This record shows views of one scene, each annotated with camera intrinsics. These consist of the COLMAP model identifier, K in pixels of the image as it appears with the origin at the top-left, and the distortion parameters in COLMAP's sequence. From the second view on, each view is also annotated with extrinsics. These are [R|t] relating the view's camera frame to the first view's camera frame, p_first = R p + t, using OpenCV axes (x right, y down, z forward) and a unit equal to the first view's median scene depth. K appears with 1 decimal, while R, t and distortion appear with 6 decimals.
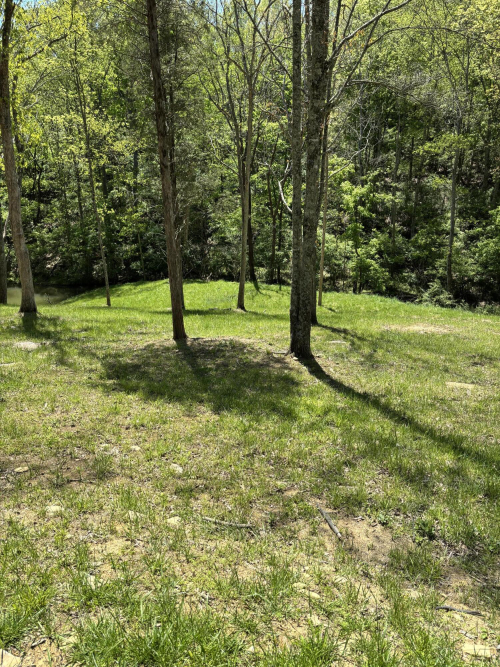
lens RADIAL K [[503.2, 0, 244.8], [0, 503.2, 338.0], [0, 0, 1]] dist [0.047845, -0.054737]
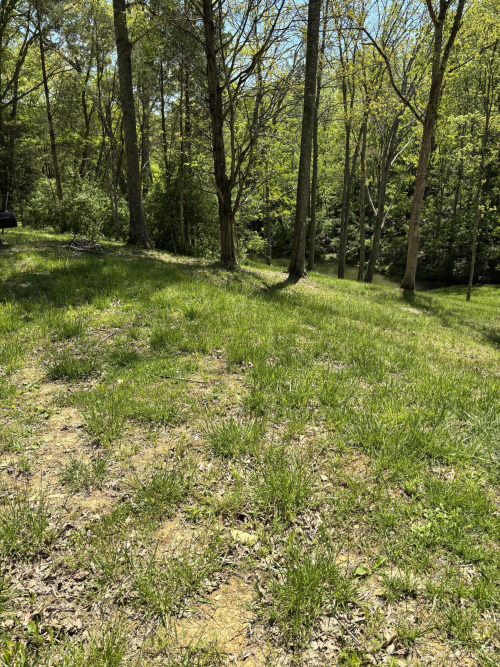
lens RADIAL K [[503.2, 0, 251.8], [0, 503.2, 337.5], [0, 0, 1]] dist [0.047845, -0.054737]
pose [[0.788033, 0.203477, -0.581034, -0.010653], [-0.201931, 0.977017, 0.068278, 0.045892], [0.581573, 0.063524, 0.811010, -0.127897]]
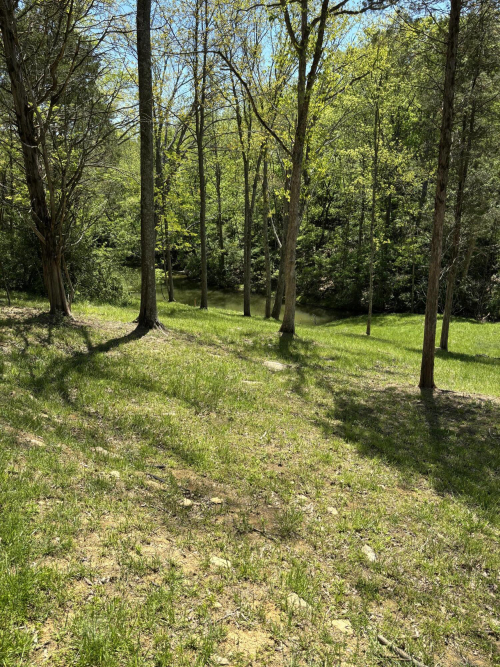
lens RADIAL K [[503.2, 0, 246.1], [0, 503.2, 338.4], [0, 0, 1]] dist [0.047845, -0.054737]
pose [[0.861890, 0.149077, -0.484686, 0.013070], [-0.173560, 0.984807, -0.005731, -0.016179], [0.476468, 0.089062, 0.874669, 0.029876]]
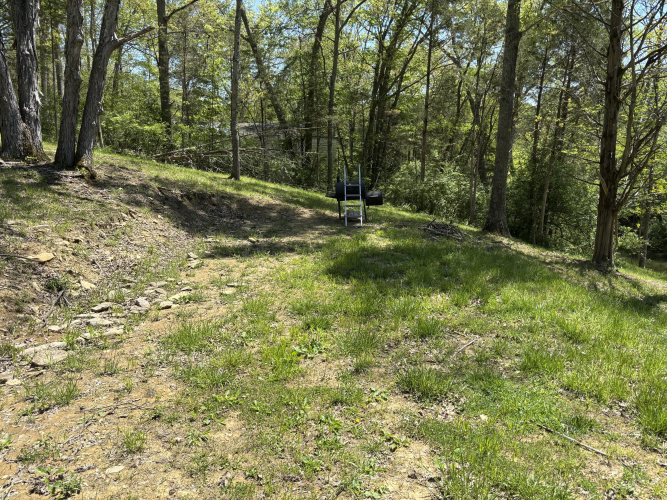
lens RADIAL K [[503.2, 0, 336.5], [0, 503.2, 251.0], [0, 0, 1]] dist [0.047845, -0.054737]
pose [[0.385675, 0.203066, -0.900010, -0.054738], [-0.325679, 0.942648, 0.073126, 0.041604], [0.863243, 0.264911, 0.429690, -0.113644]]
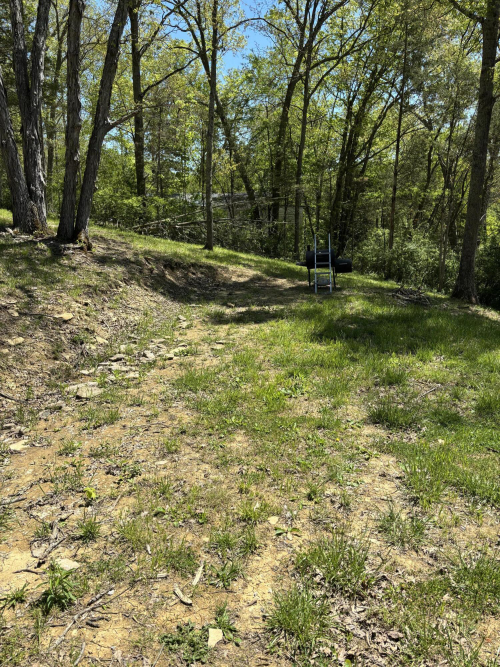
lens RADIAL K [[503.2, 0, 249.1], [0, 503.2, 337.9], [0, 0, 1]] dist [0.047845, -0.054737]
pose [[0.292164, 0.236410, -0.926688, -0.016865], [-0.320373, 0.937174, 0.138079, 0.046890], [0.901111, 0.256544, 0.349548, -0.138775]]
